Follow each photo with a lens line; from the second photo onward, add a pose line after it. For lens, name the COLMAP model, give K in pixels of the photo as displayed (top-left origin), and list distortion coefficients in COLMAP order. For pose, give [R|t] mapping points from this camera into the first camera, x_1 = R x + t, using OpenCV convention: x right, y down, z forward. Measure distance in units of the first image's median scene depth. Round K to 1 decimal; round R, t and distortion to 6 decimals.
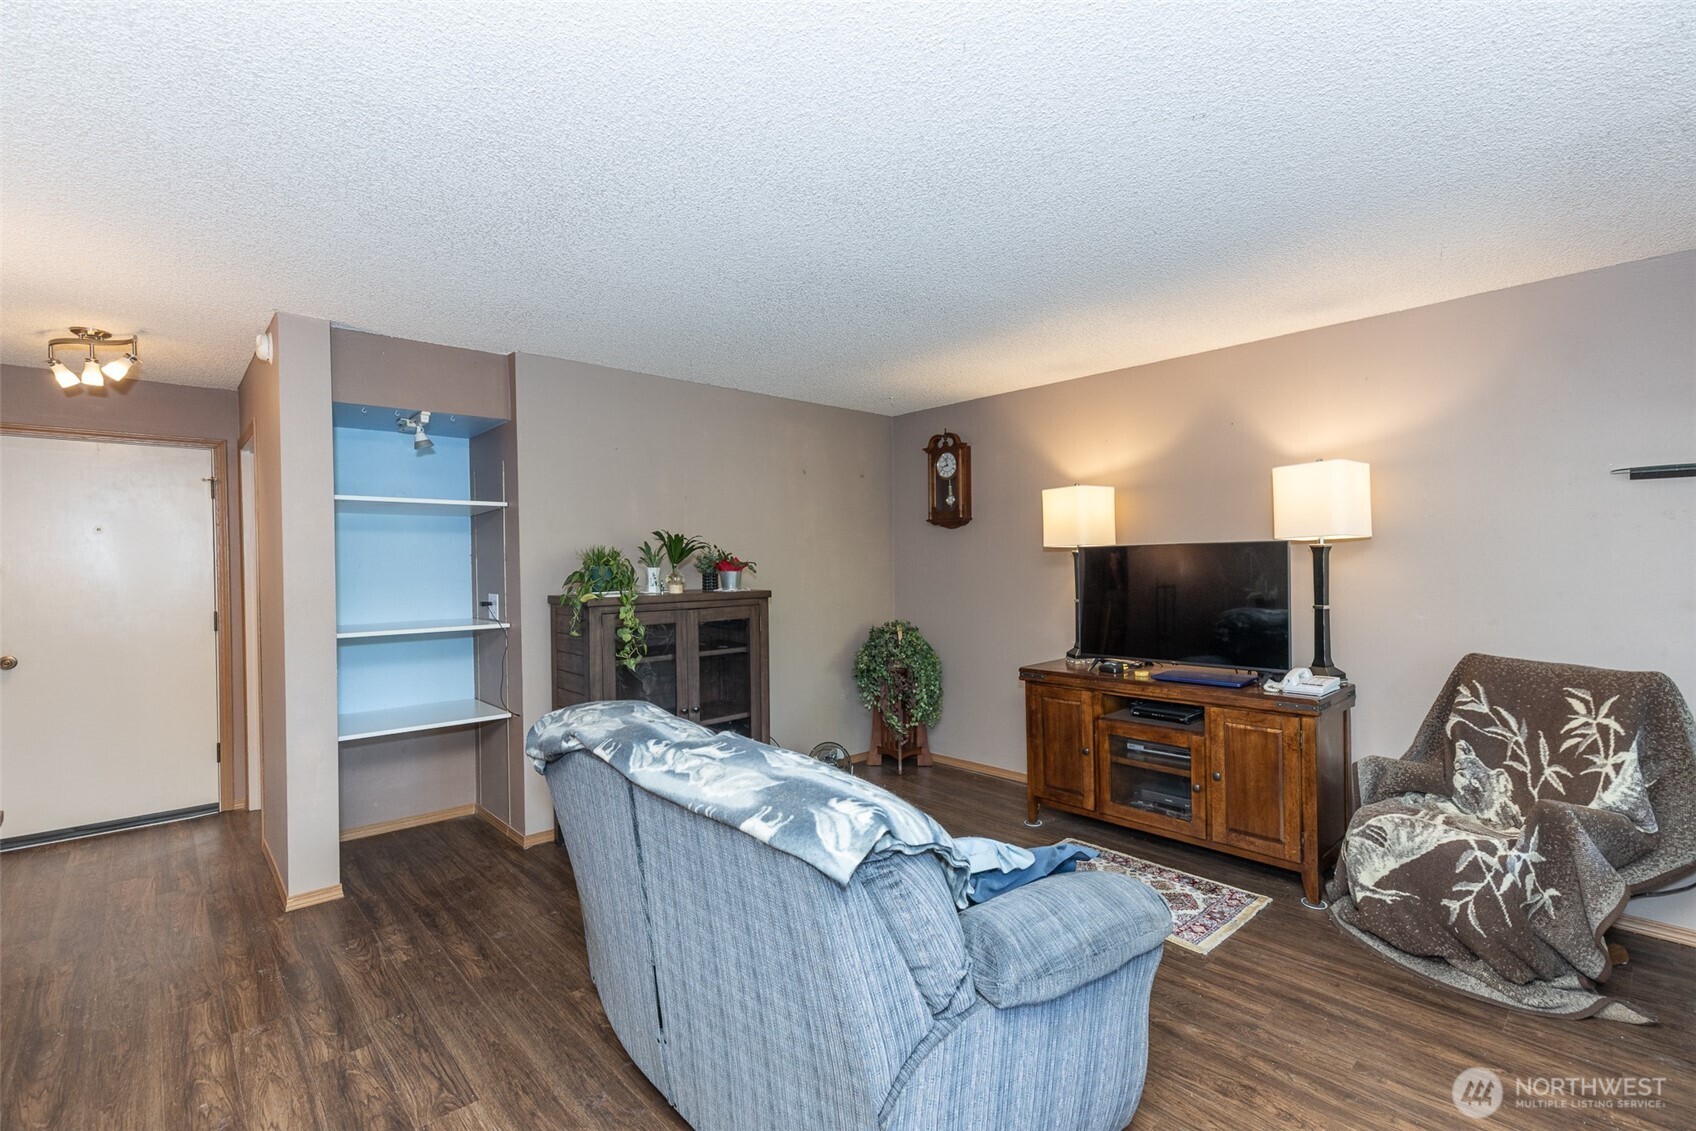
lens RADIAL K [[778.1, 0, 851.3], [0, 778.1, 571.6], [0, 0, 1]] dist [0.000403, -0.000095]
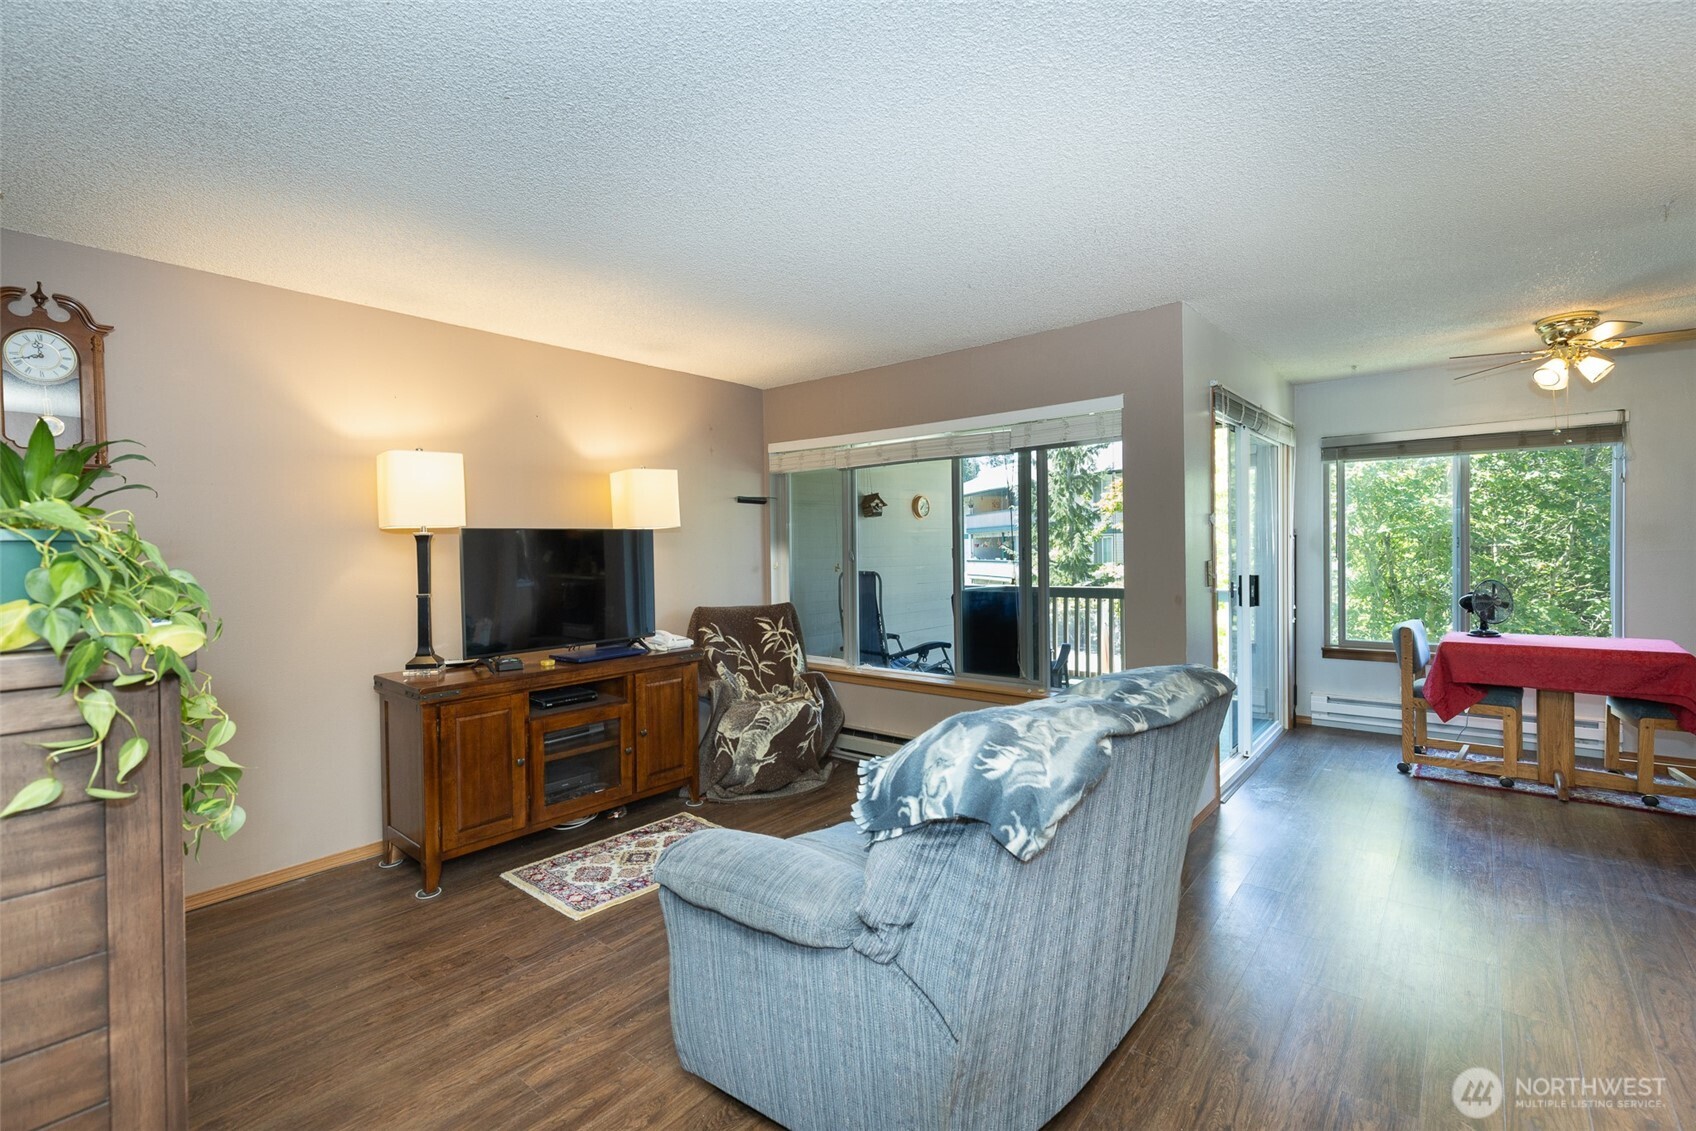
lens RADIAL K [[778.1, 0, 850.6], [0, 778.1, 551.4], [0, 0, 1]] dist [0.000403, -0.000095]
pose [[-0.165679, 0.006030, 0.986161, -0.736455], [0.023720, 0.999716, -0.002128, 0.005741], [-0.985894, 0.023039, -0.165775, 0.913206]]
